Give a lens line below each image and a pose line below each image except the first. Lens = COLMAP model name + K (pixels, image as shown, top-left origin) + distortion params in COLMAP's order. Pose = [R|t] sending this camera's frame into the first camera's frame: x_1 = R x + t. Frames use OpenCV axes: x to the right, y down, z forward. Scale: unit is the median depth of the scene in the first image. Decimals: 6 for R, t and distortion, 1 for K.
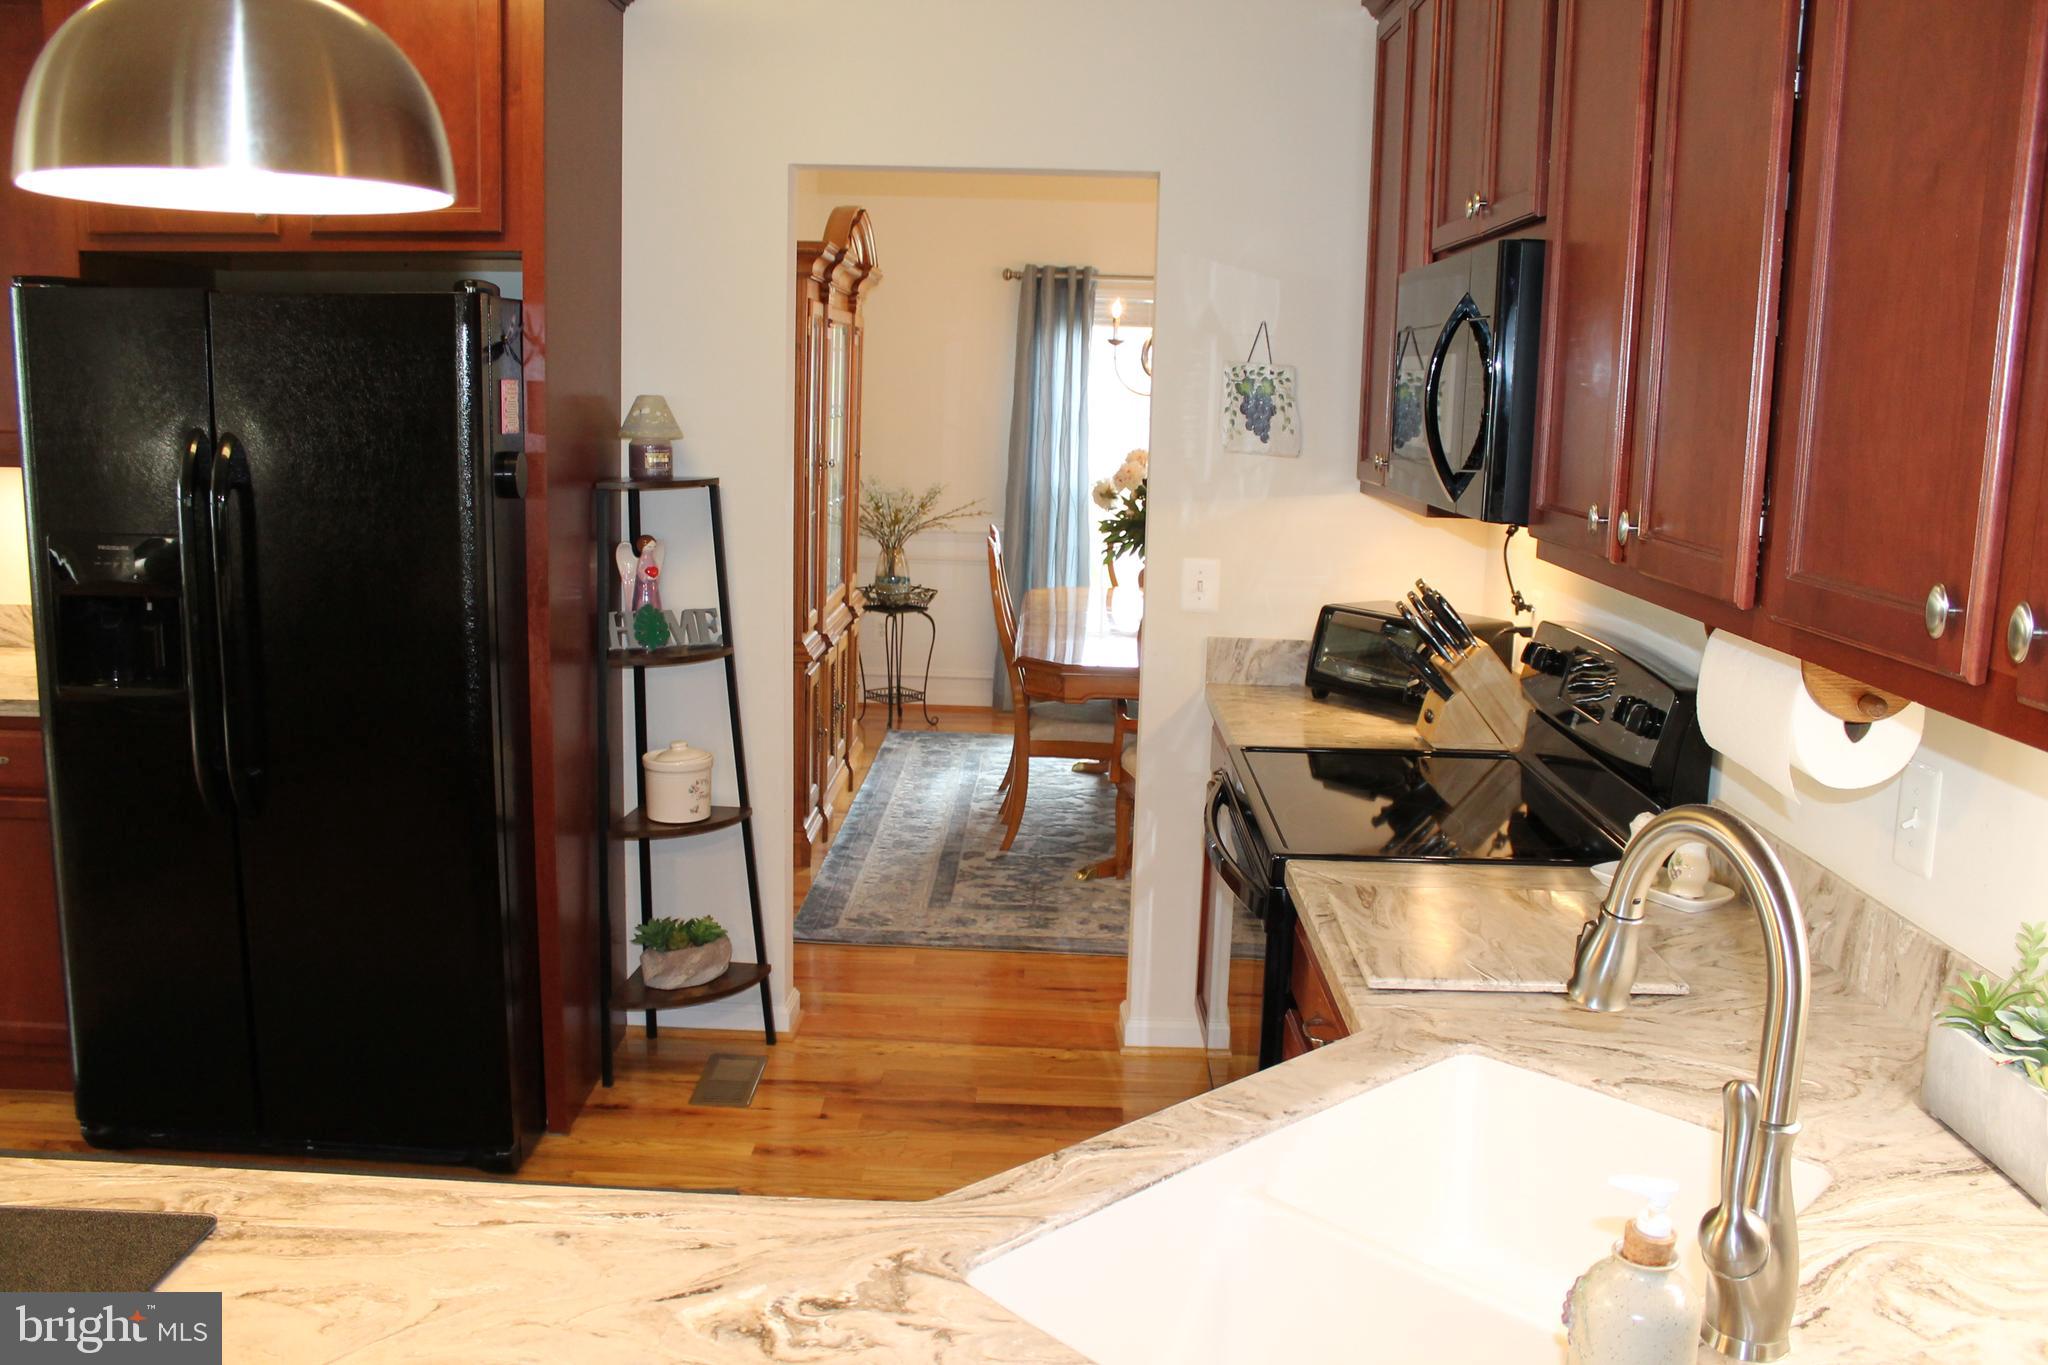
lens RADIAL K [[1703.1, 0, 1020.9], [0, 1703.1, 676.6], [0, 0, 1]] dist [-0.147185, 0.123820]
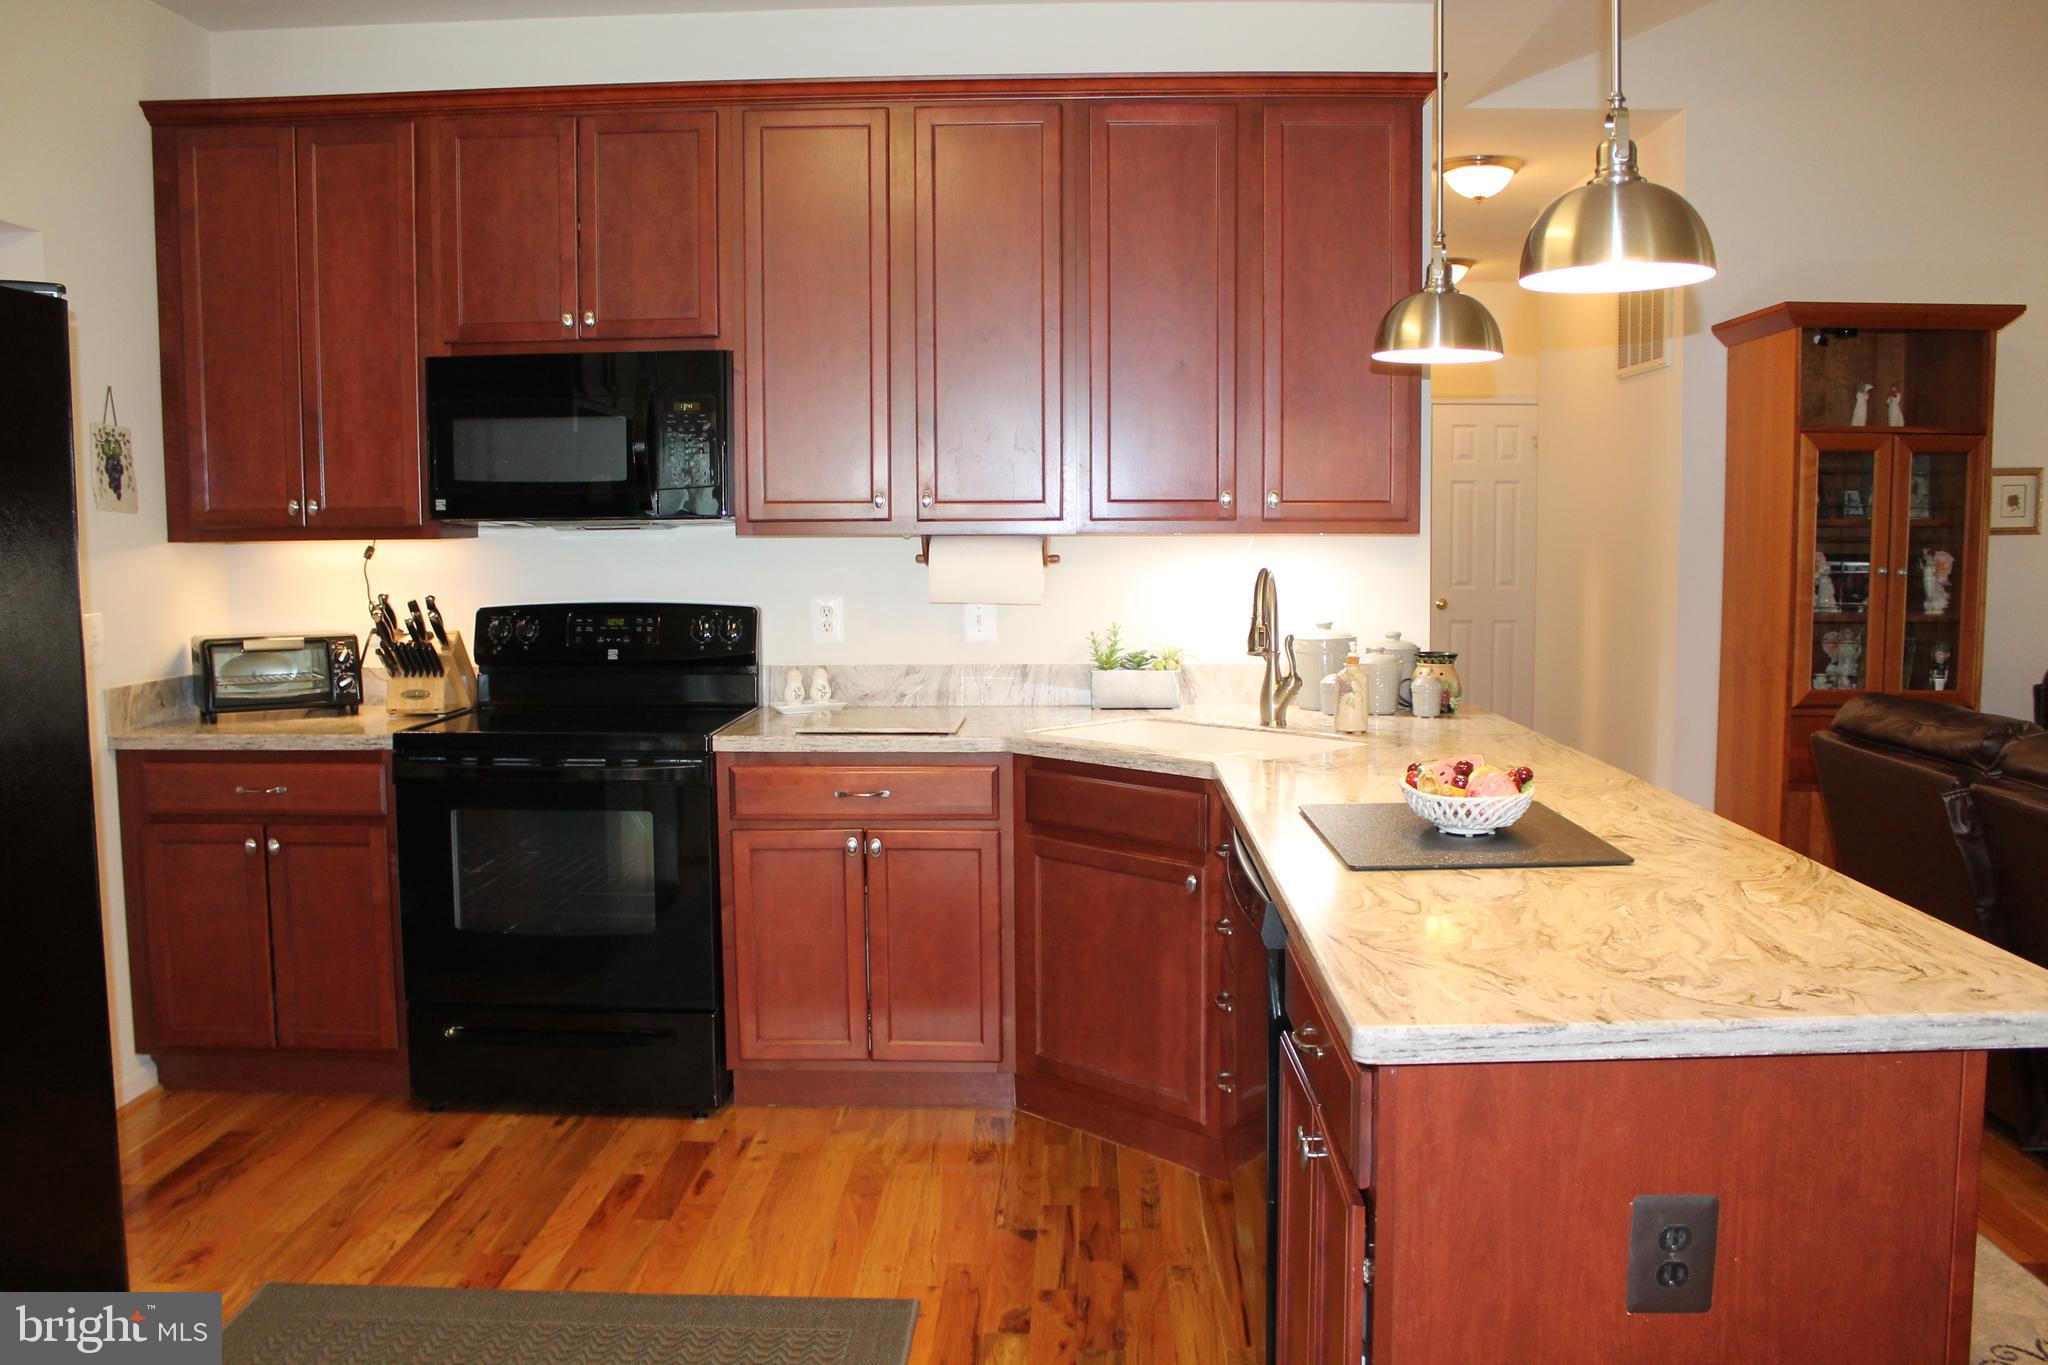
lens RADIAL K [[1703.1, 0, 1023.0], [0, 1703.1, 685.0], [0, 0, 1]] dist [-0.147185, 0.123820]
pose [[0.011399, -0.122694, 0.992379, -0.904634], [0.174958, 0.977379, 0.118830, -0.048567], [-0.984510, 0.172270, 0.032607, 0.433499]]
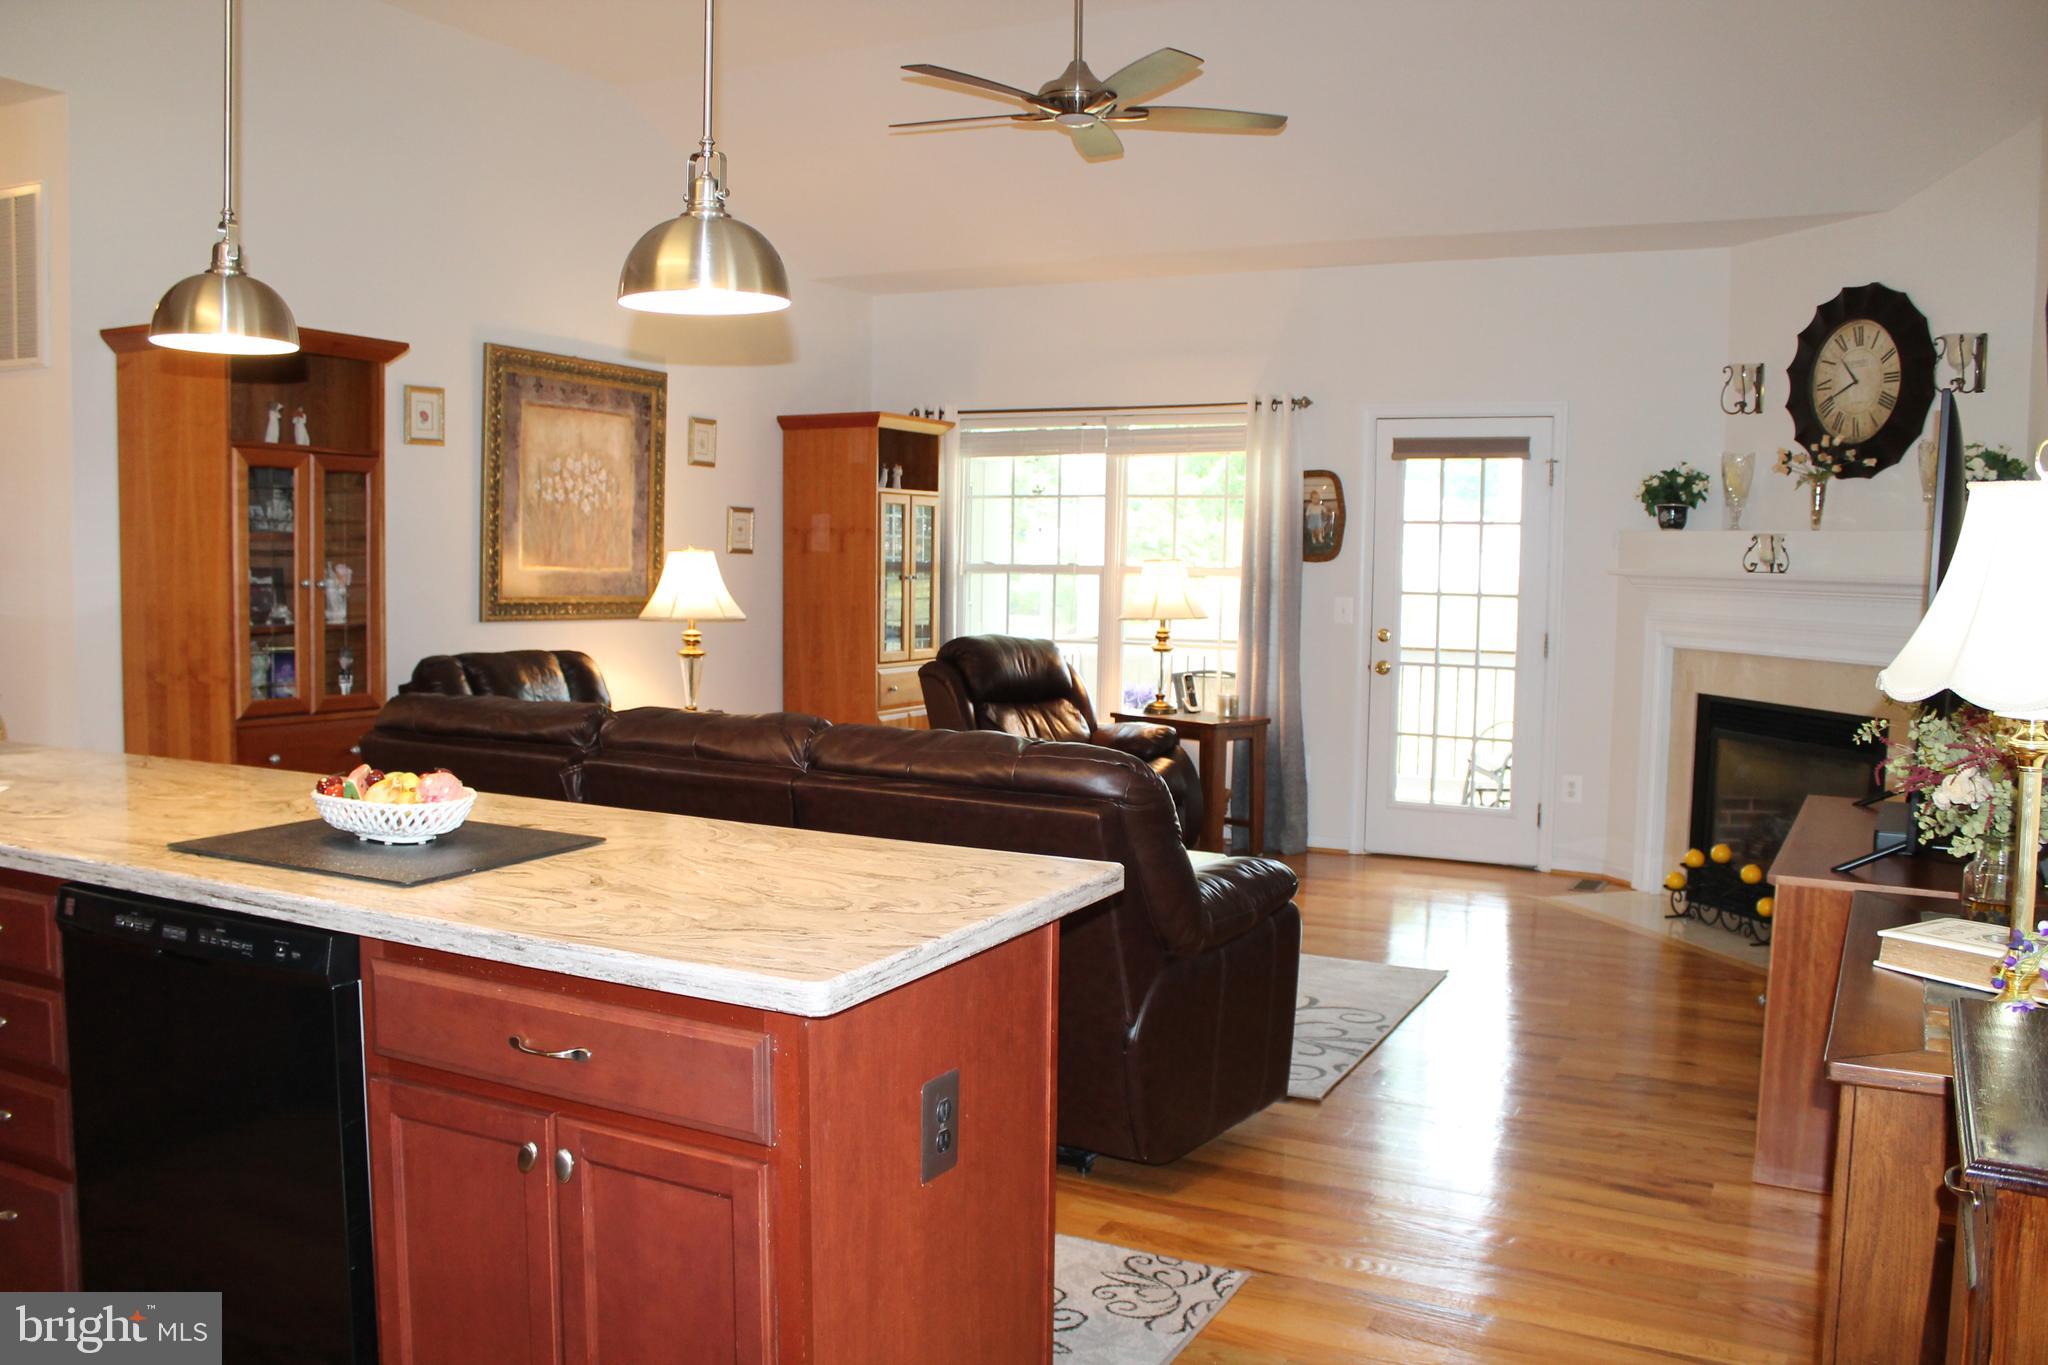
lens RADIAL K [[1703.1, 0, 1018.9], [0, 1703.1, 682.5], [0, 0, 1]] dist [-0.147185, 0.123820]
pose [[-0.894107, -0.072172, 0.442000, -0.735547], [0.038056, 0.971116, 0.235552, -0.084204], [-0.446234, 0.227429, -0.865535, 0.735258]]
